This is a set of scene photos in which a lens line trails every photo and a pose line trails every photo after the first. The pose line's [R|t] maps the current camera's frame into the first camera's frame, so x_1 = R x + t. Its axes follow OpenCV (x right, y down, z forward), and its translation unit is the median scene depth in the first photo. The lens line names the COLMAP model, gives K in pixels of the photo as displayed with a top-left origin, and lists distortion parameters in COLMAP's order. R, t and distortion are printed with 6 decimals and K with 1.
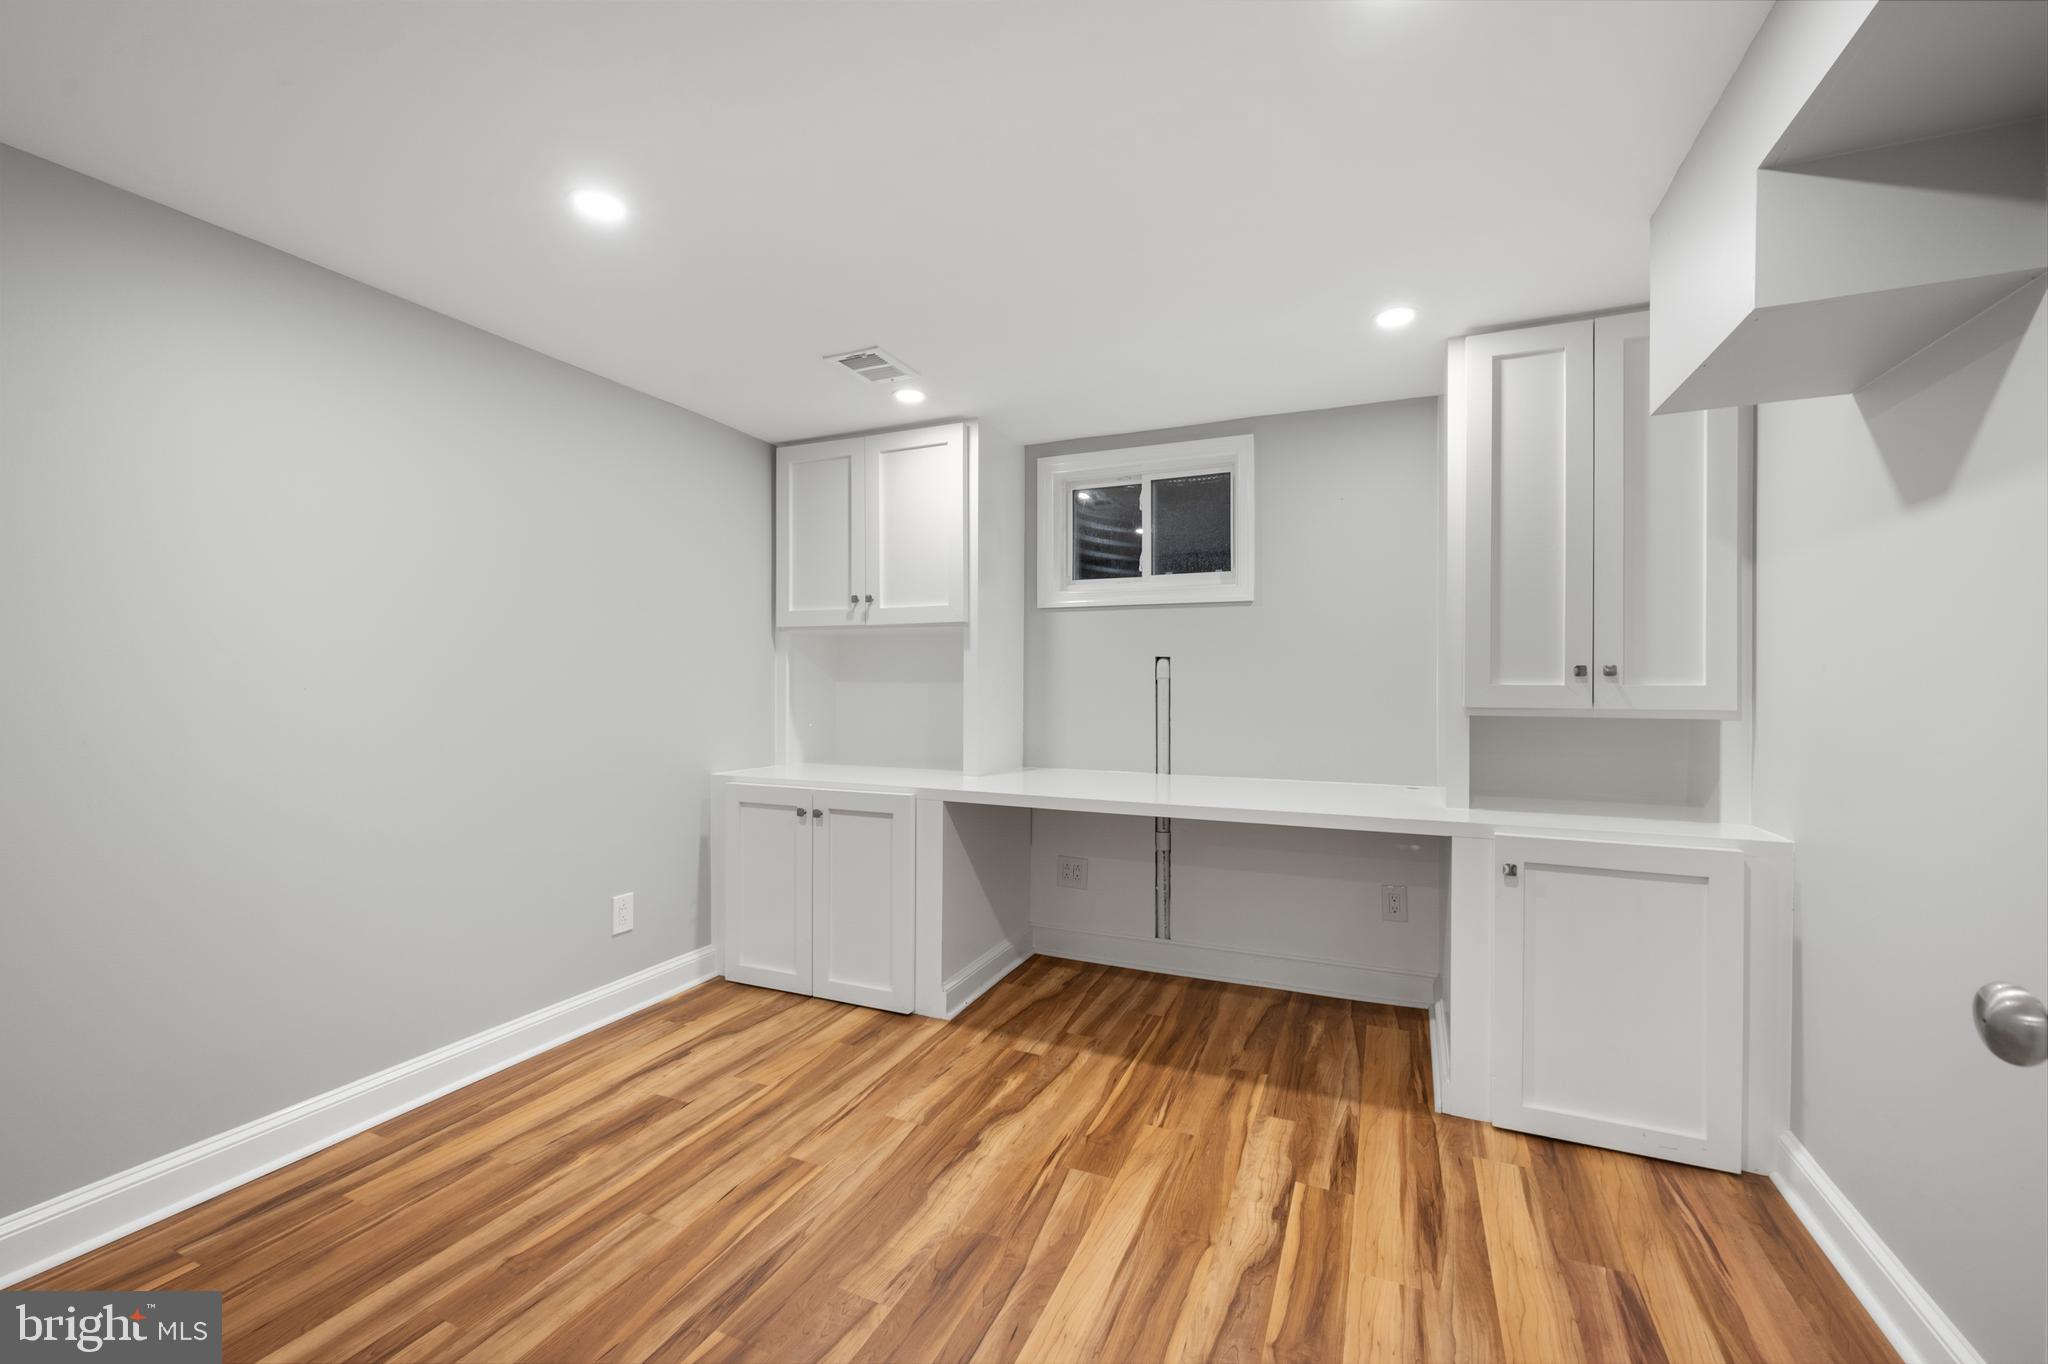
lens RADIAL K [[842.7, 0, 1019.4], [0, 842.7, 687.9], [0, 0, 1]] dist [0.000747, -0.000395]
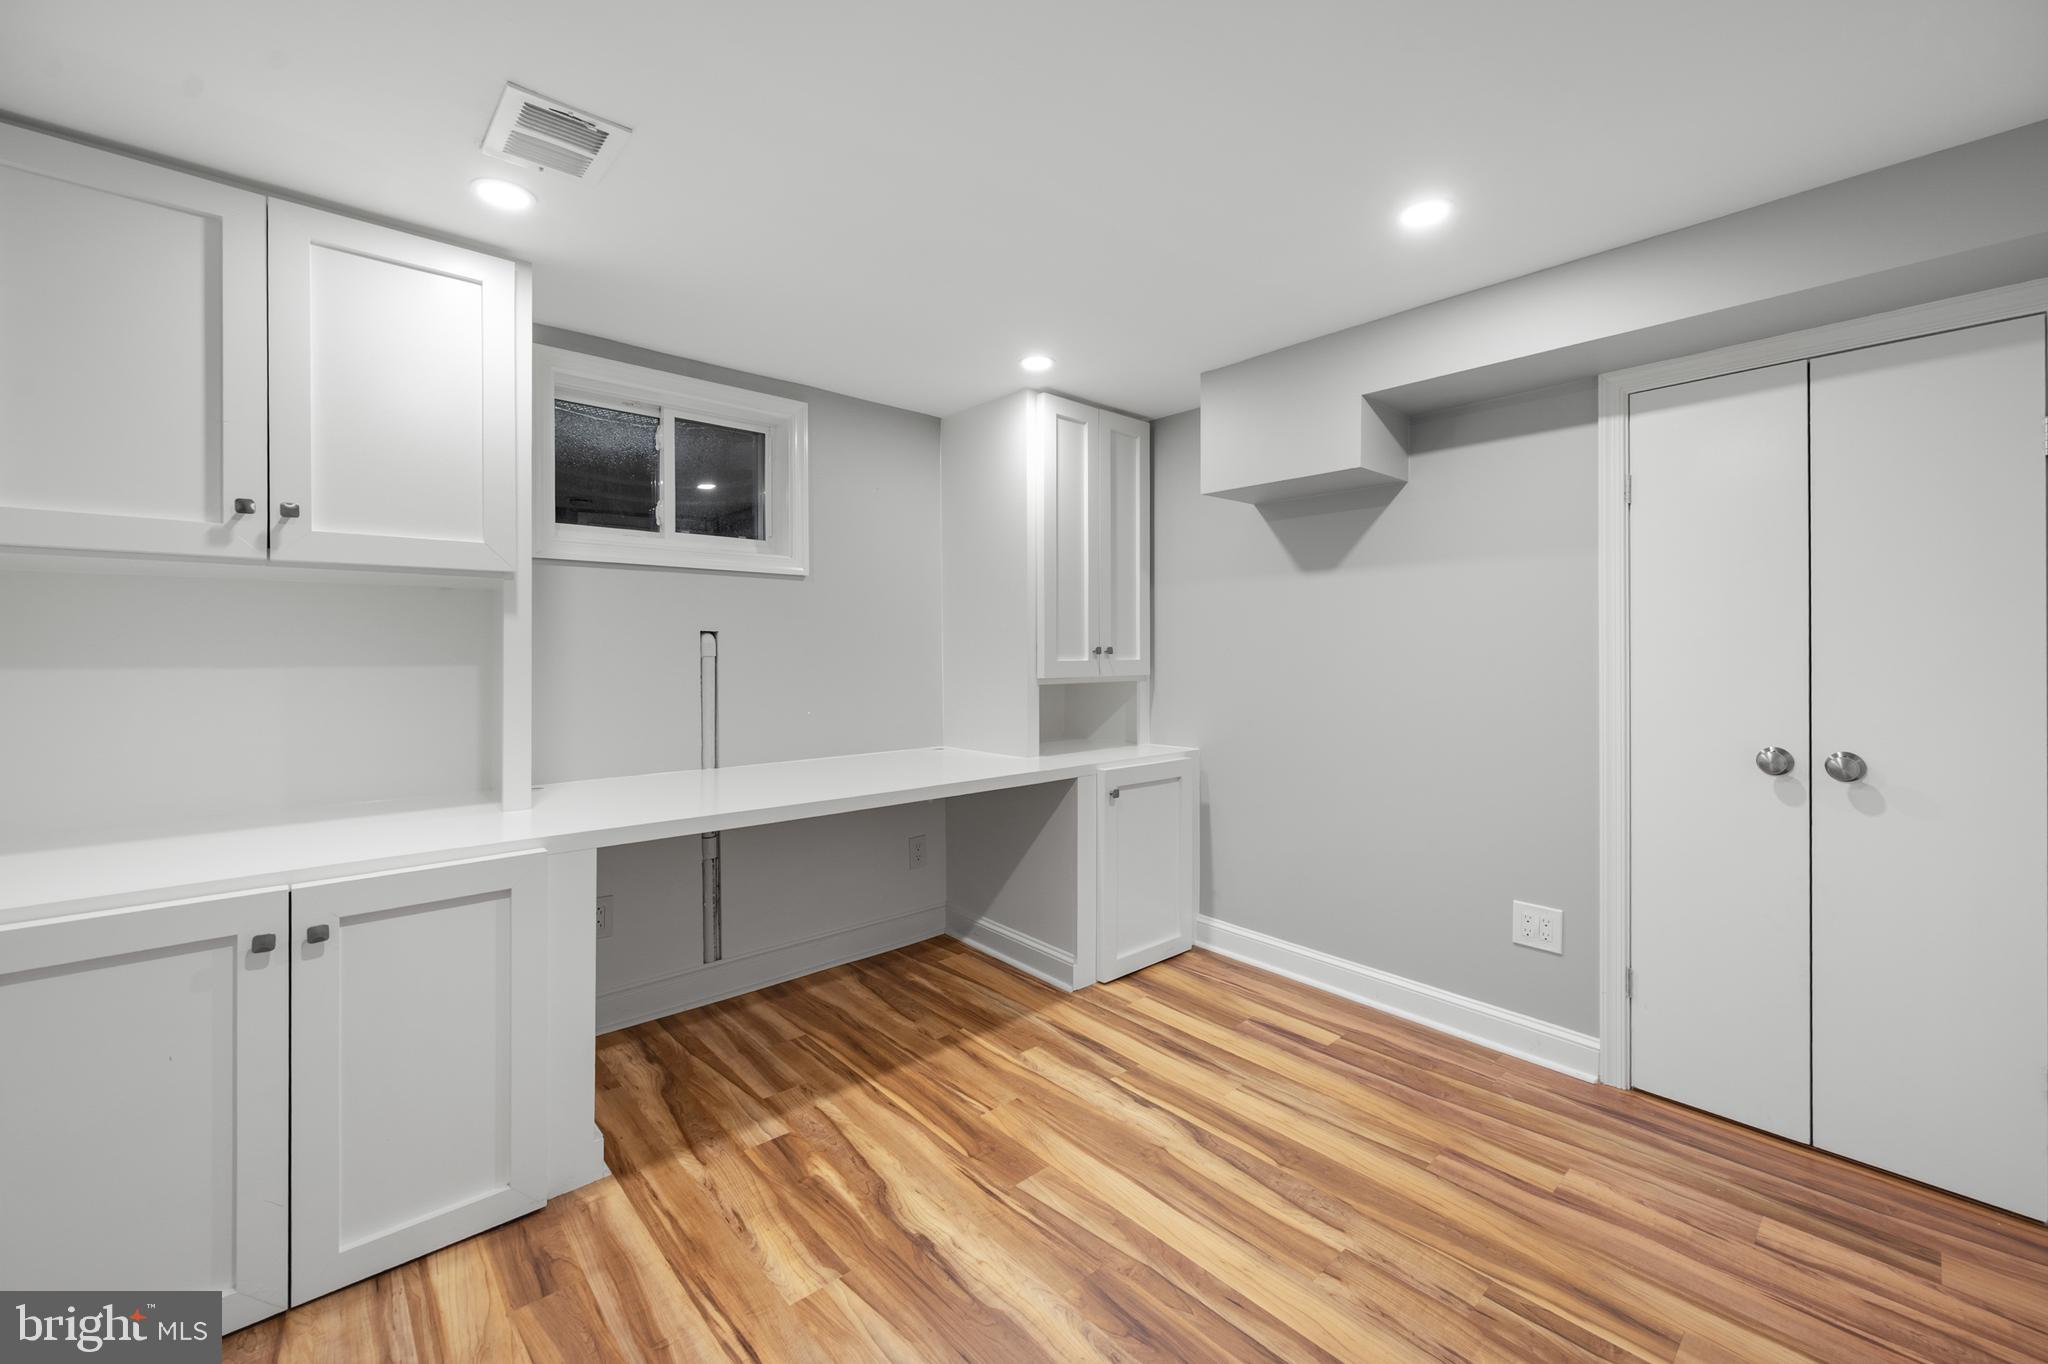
lens RADIAL K [[821.0, 0, 1024.9], [0, 821.0, 656.7], [0, 0, 1]] dist [-0.001002, -0.000182]
pose [[0.406981, -0.009594, 0.913386, -0.624198], [0.009435, 0.999936, 0.006299, -0.018419], [-0.913388, 0.006055, 0.407046, 0.505187]]
